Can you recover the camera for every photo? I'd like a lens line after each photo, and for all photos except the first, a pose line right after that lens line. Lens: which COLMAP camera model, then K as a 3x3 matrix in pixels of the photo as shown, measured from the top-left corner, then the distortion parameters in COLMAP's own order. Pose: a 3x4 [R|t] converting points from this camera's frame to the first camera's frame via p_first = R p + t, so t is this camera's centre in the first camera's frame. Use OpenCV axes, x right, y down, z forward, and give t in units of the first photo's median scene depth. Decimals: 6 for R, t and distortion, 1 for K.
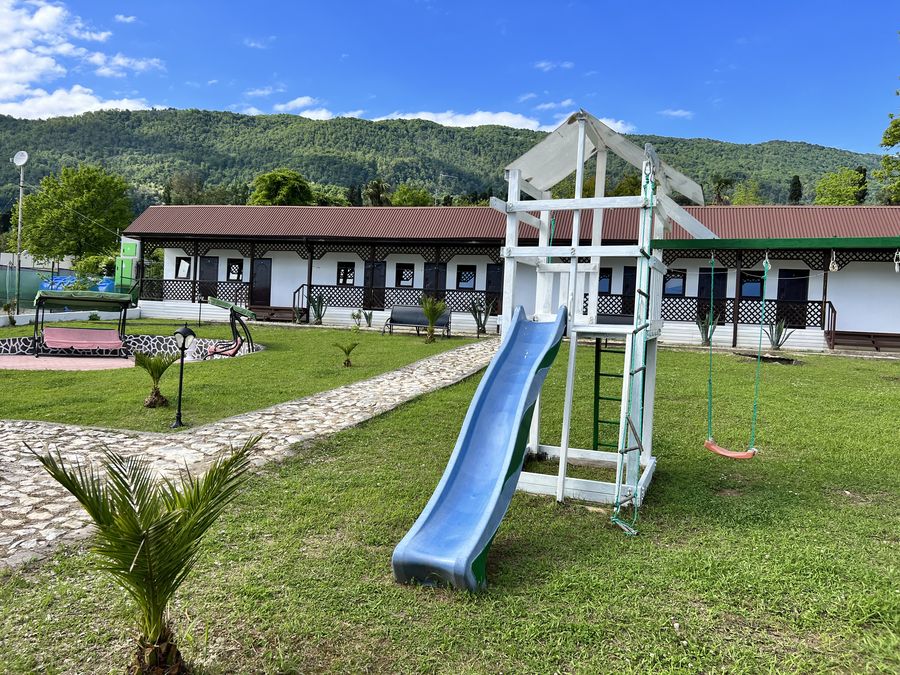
lens RADIAL K [[675.9, 0, 450.2], [0, 675.9, 337.3], [0, 0, 1]] dist [0.058291, -0.062395]
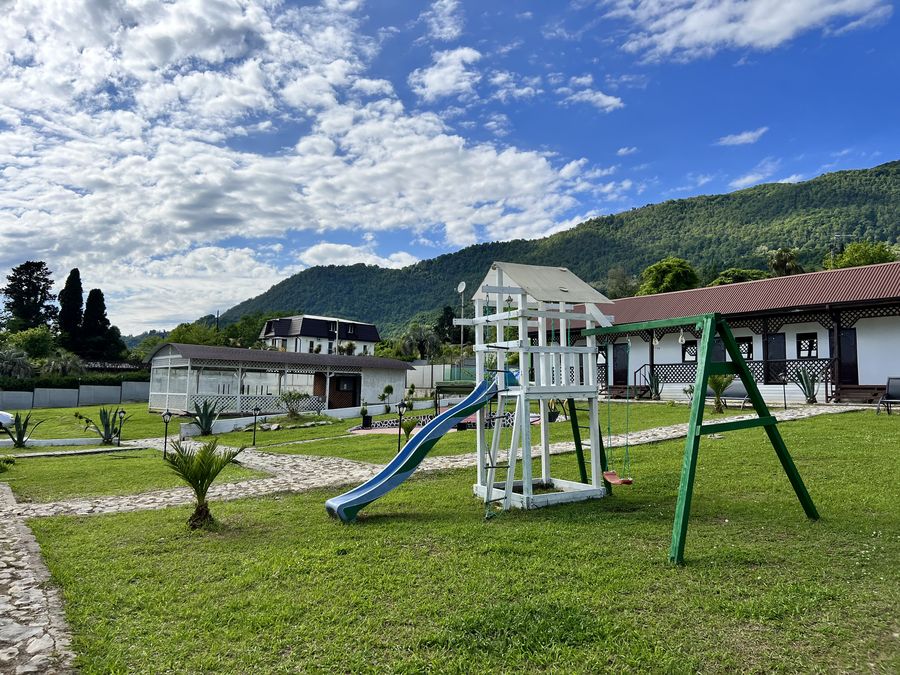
lens RADIAL K [[675.9, 0, 456.6], [0, 675.9, 334.8], [0, 0, 1]] dist [0.058291, -0.062395]
pose [[0.779515, -0.092799, -0.619471, 0.319657], [0.016470, 0.991660, -0.127828, 0.014883], [0.626167, 0.089441, 0.774542, -0.086401]]
